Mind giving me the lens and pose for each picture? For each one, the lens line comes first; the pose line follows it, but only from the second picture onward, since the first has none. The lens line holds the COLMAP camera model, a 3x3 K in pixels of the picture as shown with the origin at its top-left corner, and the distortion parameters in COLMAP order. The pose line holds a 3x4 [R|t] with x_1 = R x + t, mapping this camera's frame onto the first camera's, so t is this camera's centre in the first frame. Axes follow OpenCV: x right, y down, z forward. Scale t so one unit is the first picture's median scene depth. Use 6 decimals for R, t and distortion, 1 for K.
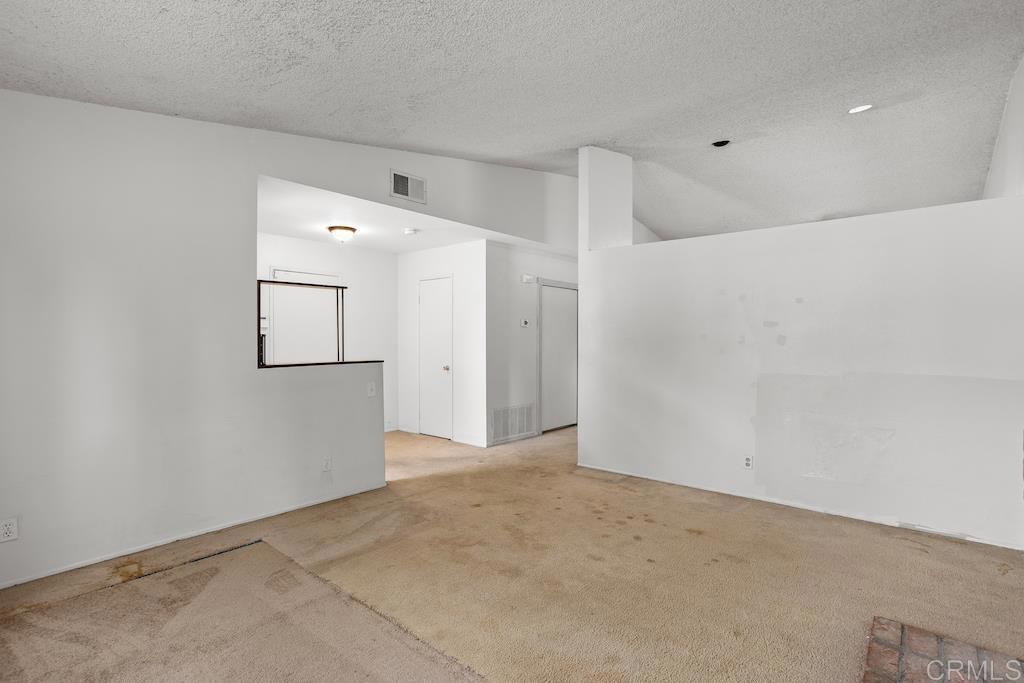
lens RADIAL K [[496.7, 0, 513.0], [0, 496.7, 338.4], [0, 0, 1]] dist [-0.021582, 0.008034]
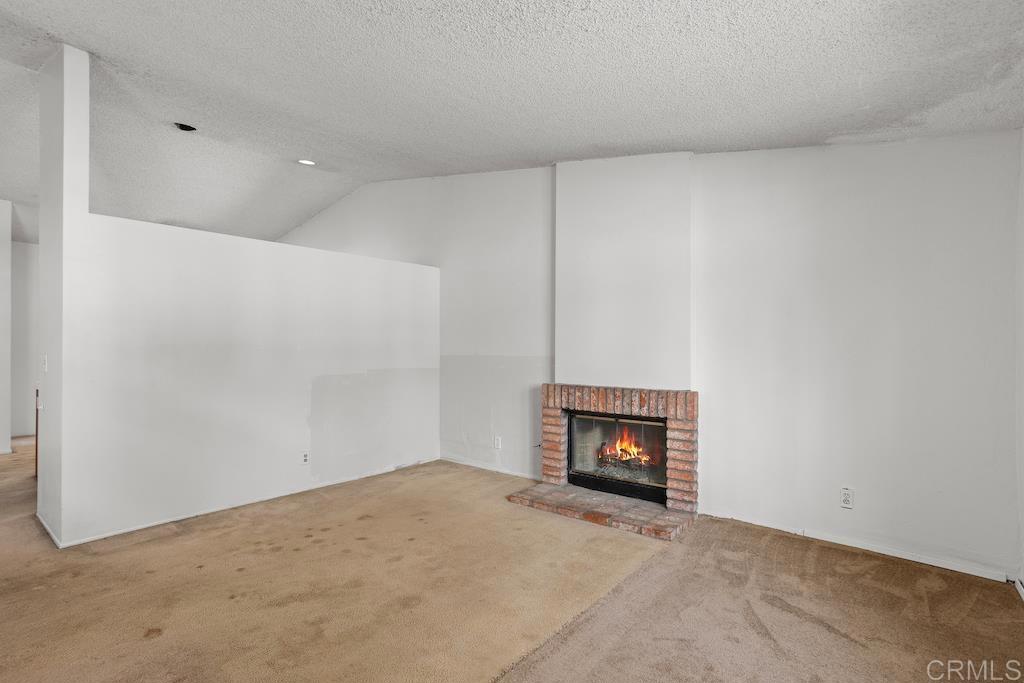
lens RADIAL K [[496.7, 0, 505.6], [0, 496.7, 339.7], [0, 0, 1]] dist [-0.021582, 0.008034]
pose [[-0.006965, 0.010152, 0.999924, -0.686743], [-0.005792, 0.999931, -0.010193, -0.004697], [-0.999959, -0.005863, -0.006906, 0.614226]]
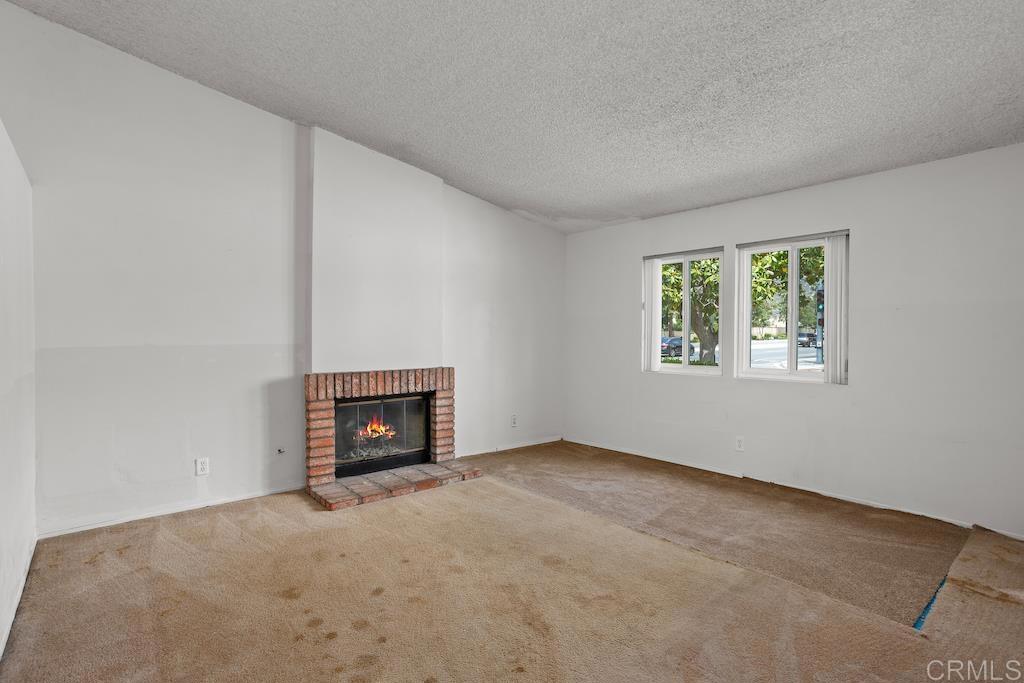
lens RADIAL K [[496.7, 0, 513.2], [0, 496.7, 340.9], [0, 0, 1]] dist [-0.021582, 0.008034]
pose [[-0.986956, -0.004097, 0.160938, -0.064283], [-0.003340, 0.999982, 0.004978, 0.011843], [-0.160955, 0.004375, -0.986952, 1.488314]]
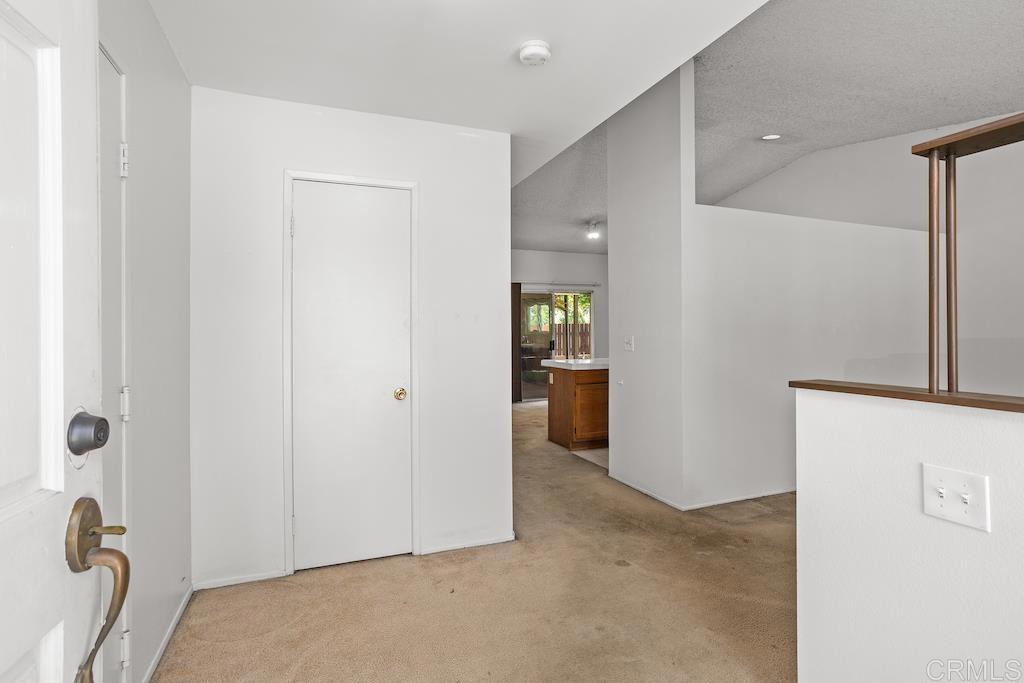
lens RADIAL K [[496.7, 0, 504.0], [0, 496.7, 337.2], [0, 0, 1]] dist [-0.021582, 0.008034]
pose [[0.470013, -0.008411, 0.882620, -0.824186], [0.001663, 0.999961, 0.008644, 0.010256], [-0.882658, -0.002595, 0.470008, 1.237263]]
